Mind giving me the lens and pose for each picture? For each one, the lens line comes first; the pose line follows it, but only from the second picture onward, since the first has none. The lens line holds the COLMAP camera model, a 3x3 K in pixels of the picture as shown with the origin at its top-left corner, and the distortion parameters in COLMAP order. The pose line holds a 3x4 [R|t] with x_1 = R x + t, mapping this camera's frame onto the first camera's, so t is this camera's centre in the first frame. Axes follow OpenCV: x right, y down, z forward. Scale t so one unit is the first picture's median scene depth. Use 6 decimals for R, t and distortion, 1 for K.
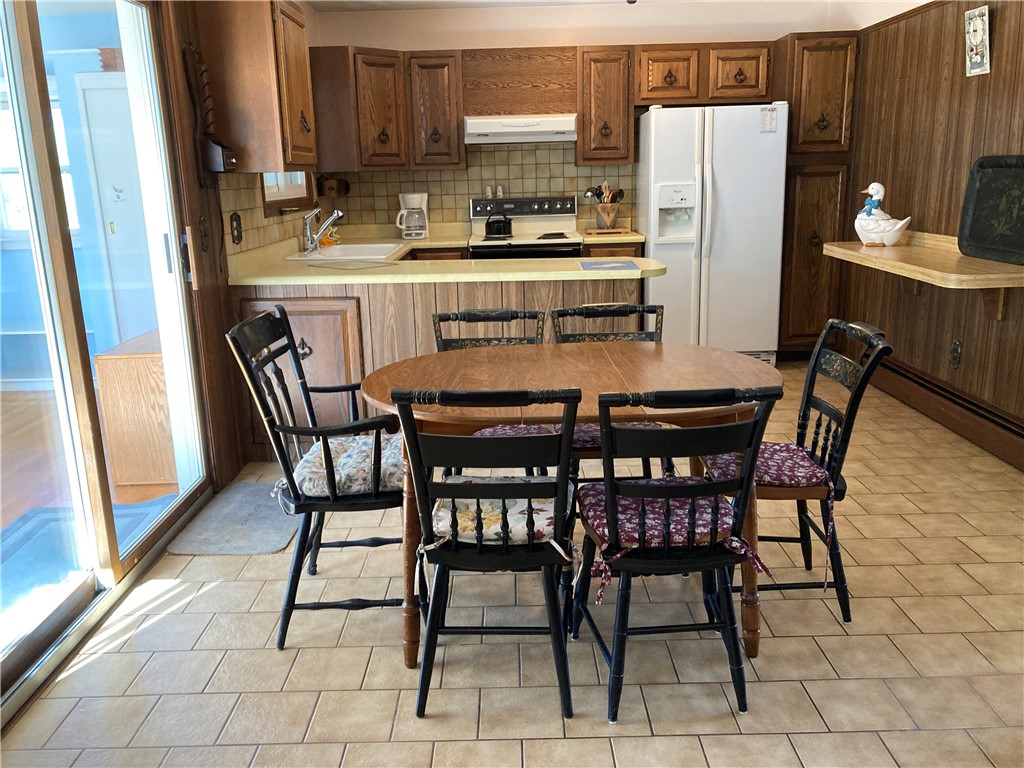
lens RADIAL K [[847.9, 0, 507.5], [0, 847.9, 374.3], [0, 0, 1]] dist [0.053560, -0.036100]
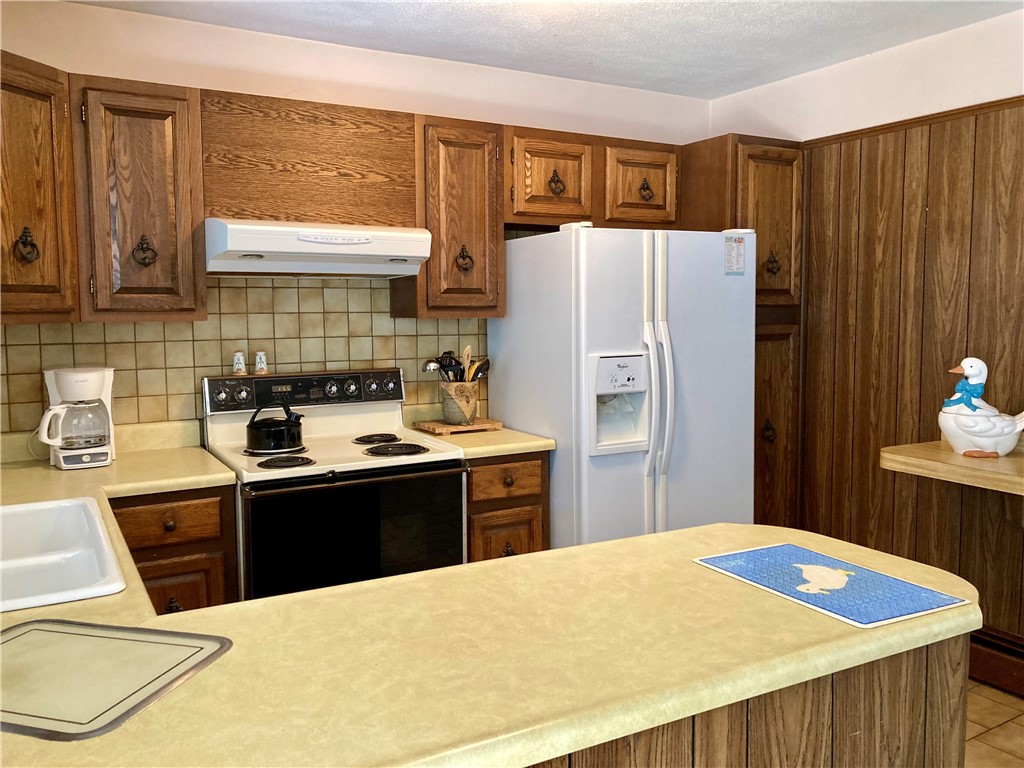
lens RADIAL K [[847.9, 0, 507.5], [0, 847.9, 374.3], [0, 0, 1]] dist [0.053560, -0.036100]
pose [[0.872746, -0.019814, 0.487771, -0.144258], [0.097656, 0.986066, -0.134676, -0.130732], [-0.478306, 0.165172, 0.862520, 0.508263]]
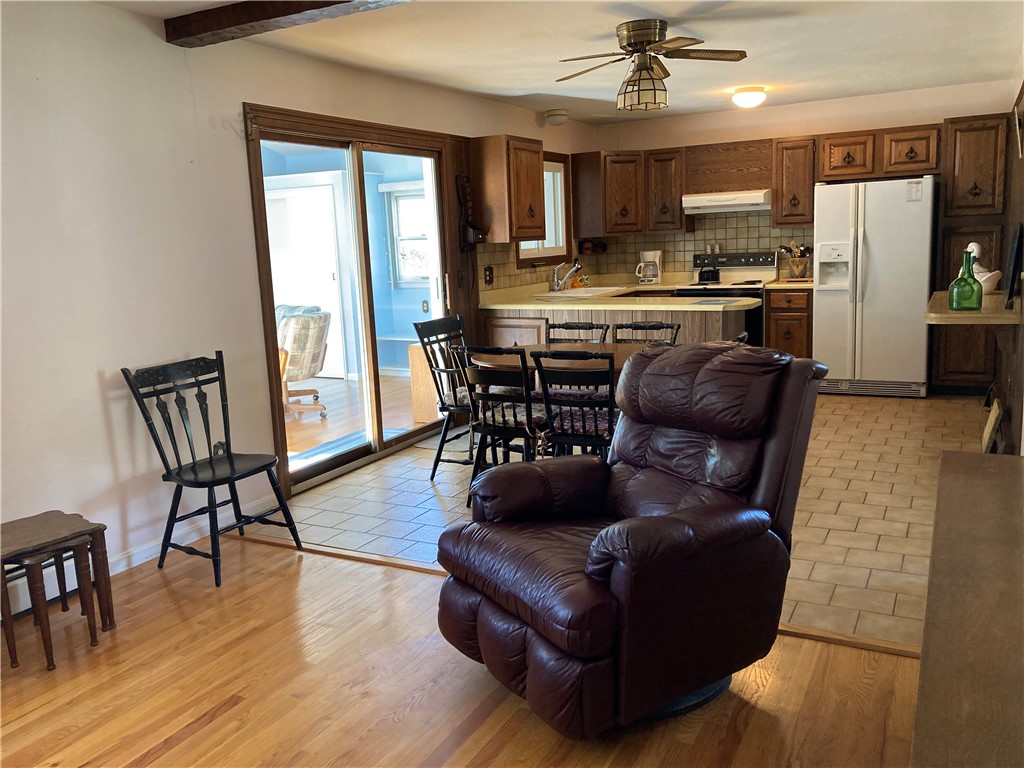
lens RADIAL K [[847.9, 0, 507.5], [0, 847.9, 374.3], [0, 0, 1]] dist [0.053560, -0.036100]
pose [[0.882714, 0.063477, -0.465604, 0.352767], [-0.089243, 0.995447, -0.033478, 0.052696], [0.461359, 0.071103, 0.884360, -0.311281]]
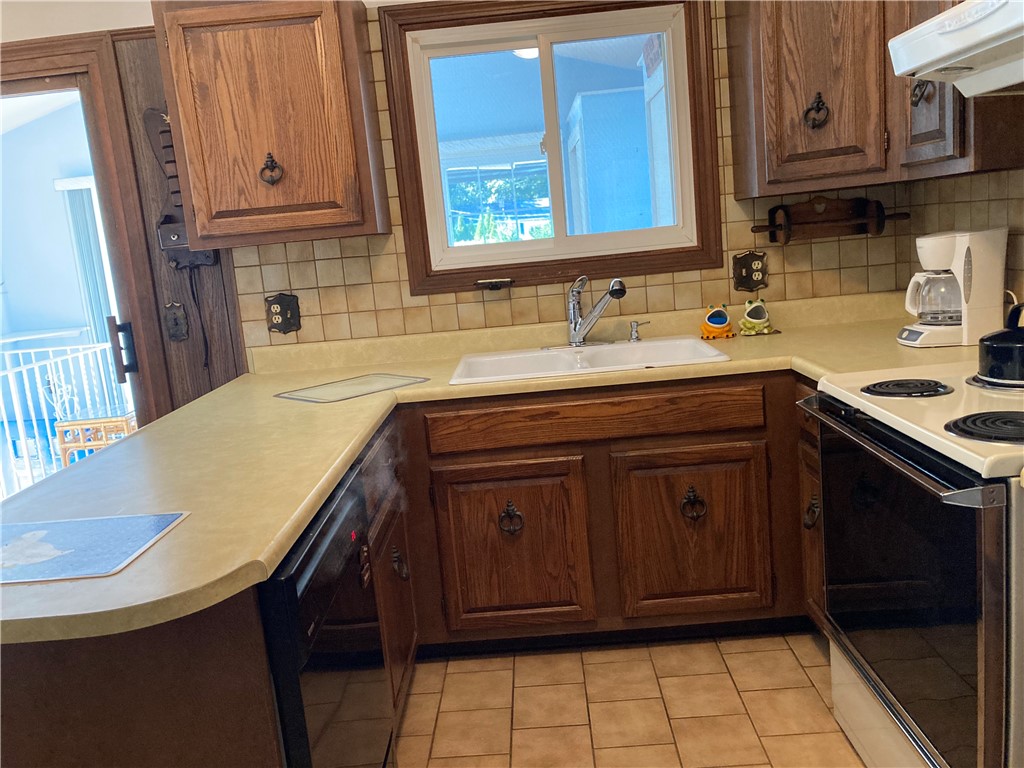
lens RADIAL K [[847.9, 0, 507.5], [0, 847.9, 374.3], [0, 0, 1]] dist [0.053560, -0.036100]
pose [[-0.020483, 0.192272, -0.981128, 0.320069], [-0.141656, 0.970876, 0.193220, -0.208244], [0.989704, 0.142941, 0.007350, 0.847056]]
